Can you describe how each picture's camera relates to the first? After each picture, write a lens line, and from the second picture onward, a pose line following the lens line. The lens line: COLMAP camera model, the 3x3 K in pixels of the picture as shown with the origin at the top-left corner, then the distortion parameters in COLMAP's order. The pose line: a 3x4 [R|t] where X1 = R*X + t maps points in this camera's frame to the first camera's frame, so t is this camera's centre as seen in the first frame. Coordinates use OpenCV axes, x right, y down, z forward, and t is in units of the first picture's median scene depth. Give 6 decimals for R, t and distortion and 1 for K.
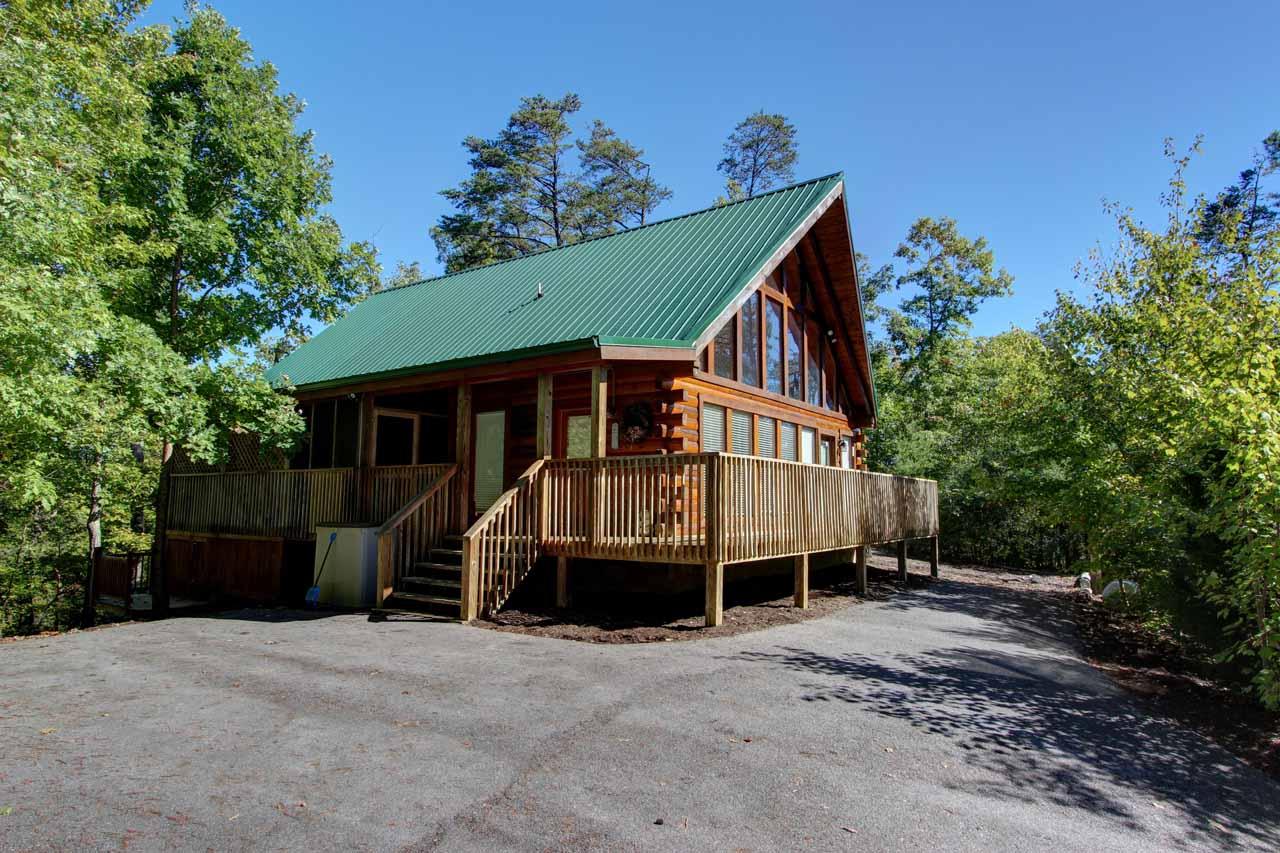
lens RADIAL K [[732.4, 0, 640.0], [0, 732.4, 426.5], [0, 0, 1]] dist [-0.004894, -0.000583]
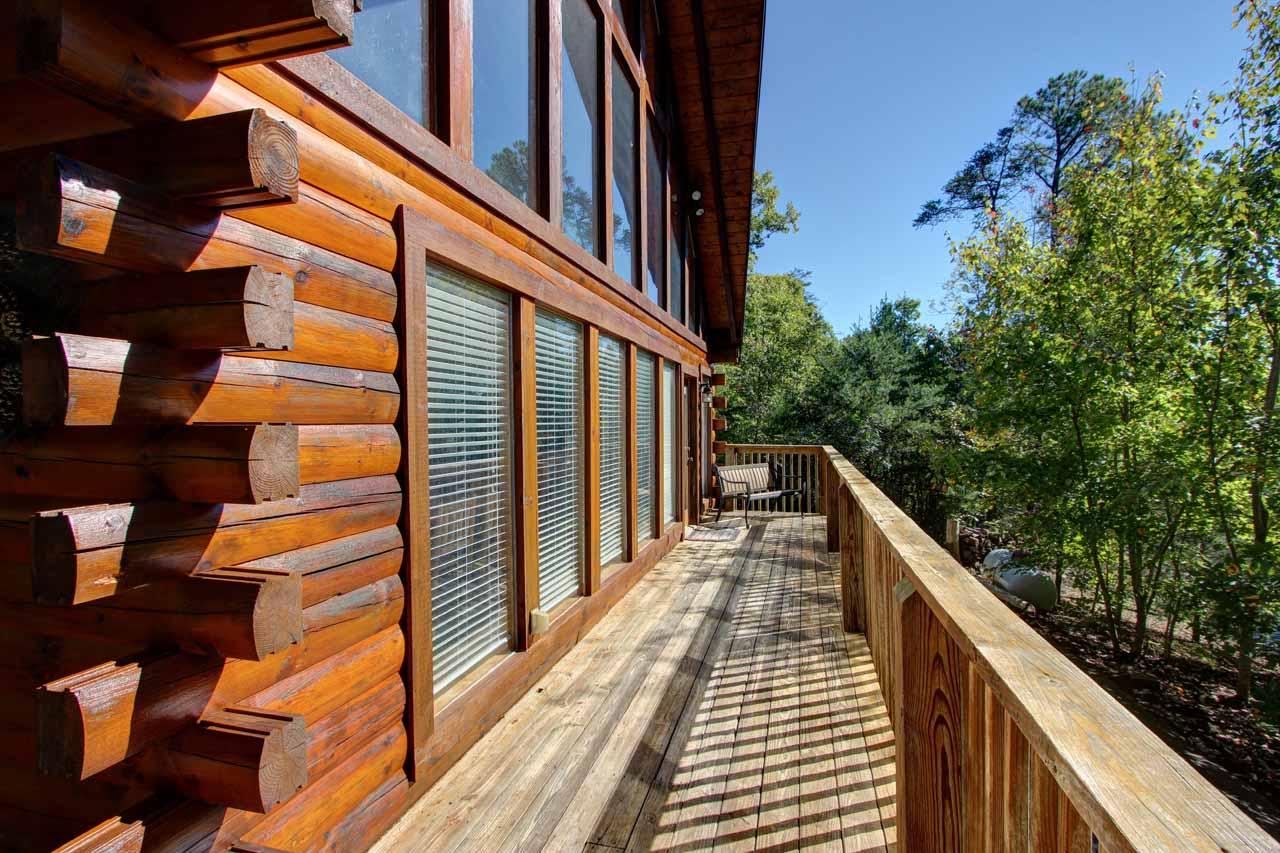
lens RADIAL K [[588.1, 0, 654.5], [0, 588.1, 432.5], [0, 0, 1]] dist [-0.012706, 0.000544]
pose [[0.934416, -0.019556, 0.355646, 0.081570], [-0.026750, 0.991819, 0.124821, -0.000920], [-0.355177, -0.126148, 0.926248, 0.733449]]
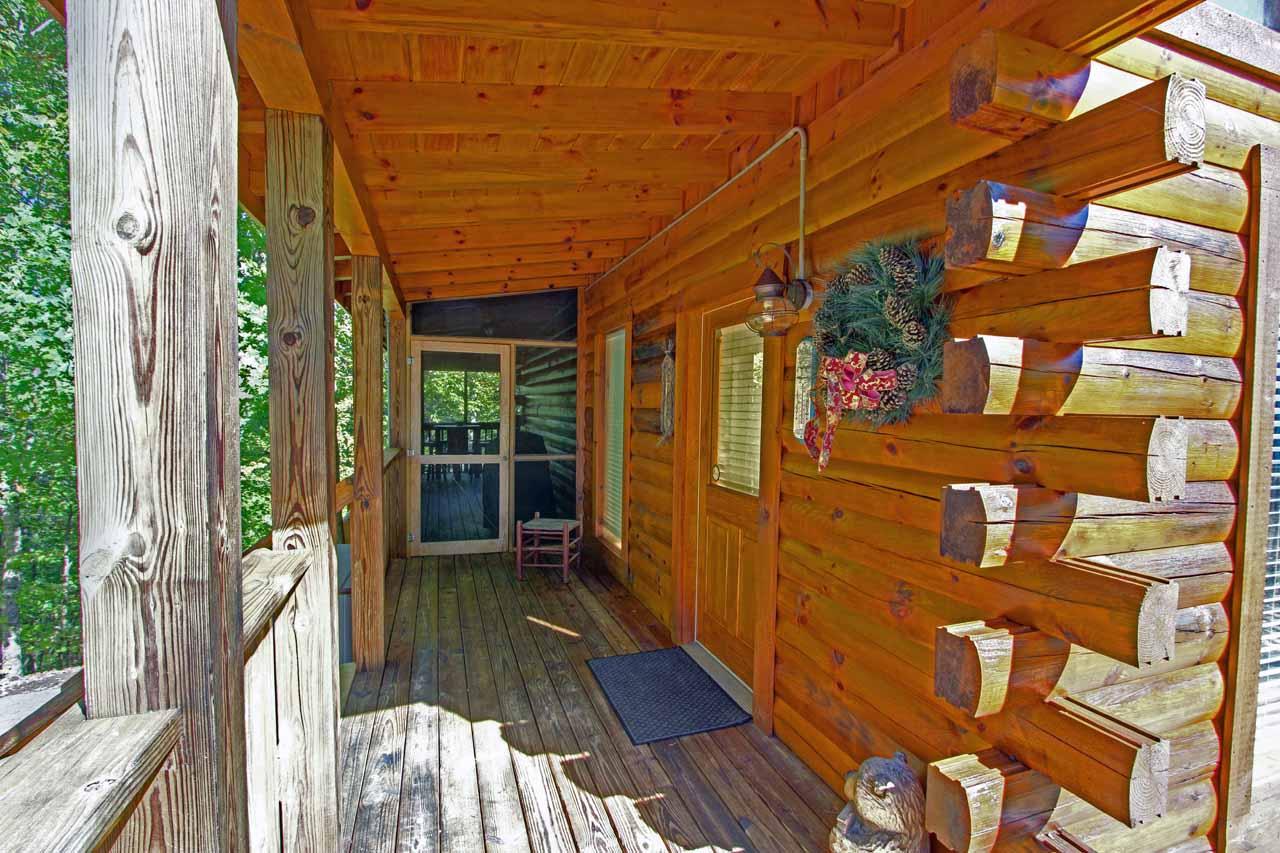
lens RADIAL K [[588.1, 0, 654.5], [0, 588.1, 432.5], [0, 0, 1]] dist [-0.012706, 0.000544]
pose [[0.823491, 0.031740, -0.566440, 0.037235], [0.049603, 0.990582, 0.127619, -0.001527], [0.565156, -0.133190, 0.814162, 0.728724]]
